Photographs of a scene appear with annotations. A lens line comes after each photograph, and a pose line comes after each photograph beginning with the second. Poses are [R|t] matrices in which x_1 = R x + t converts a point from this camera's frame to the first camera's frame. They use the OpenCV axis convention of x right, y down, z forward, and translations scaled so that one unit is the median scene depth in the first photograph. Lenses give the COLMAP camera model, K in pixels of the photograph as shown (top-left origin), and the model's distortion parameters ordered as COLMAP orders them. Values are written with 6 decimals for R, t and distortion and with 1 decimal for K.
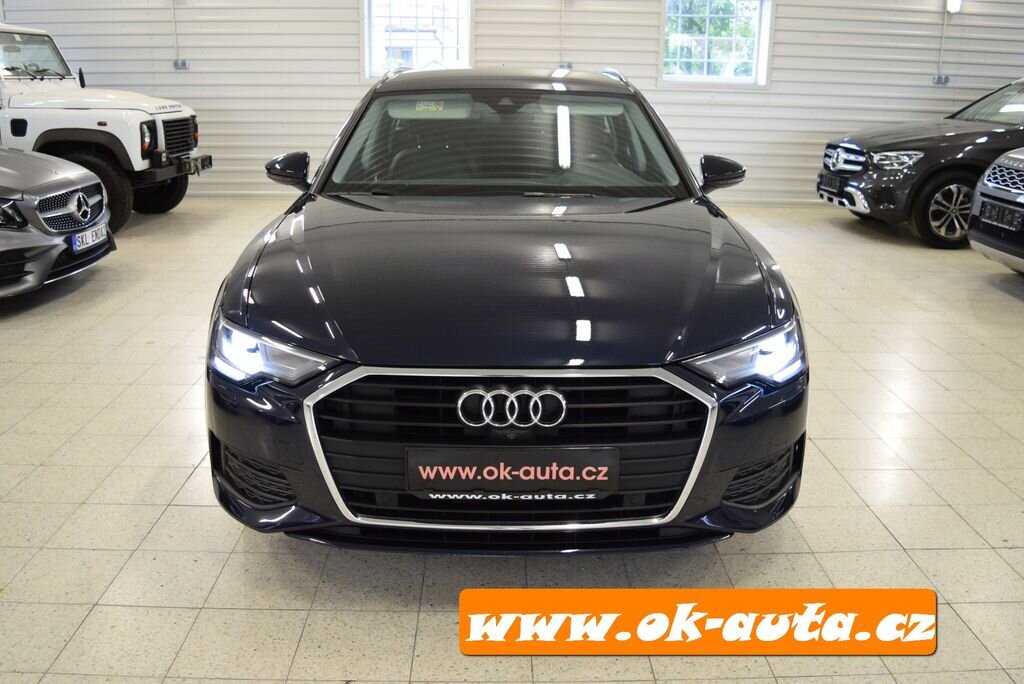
lens RADIAL K [[861.3, 0, 512.0], [0, 861.3, 342.0], [0, 0, 1]] dist [-0.083152, 0.004050]
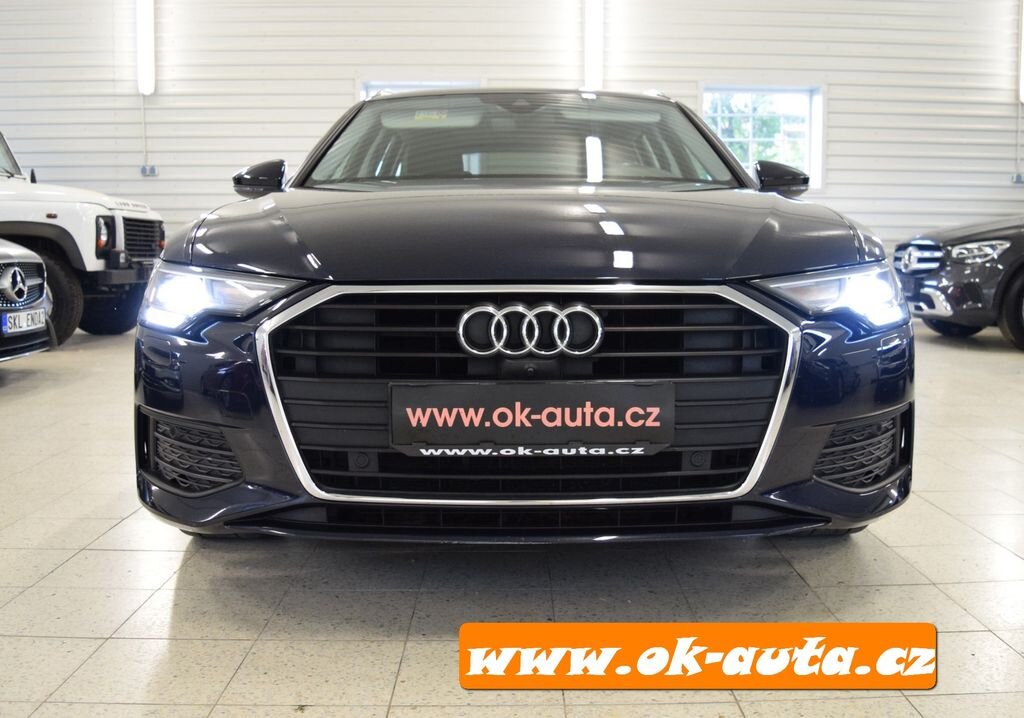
lens RADIAL K [[1006.0, 0, 541.9], [0, 1006.0, 363.1], [0, 0, 1]] dist [-0.093672, 0.018737]
pose [[0.999883, -0.011645, 0.009883, 0.000830], [0.013252, 0.983165, -0.182238, 0.241045], [-0.007594, 0.182347, 0.983205, 0.121578]]
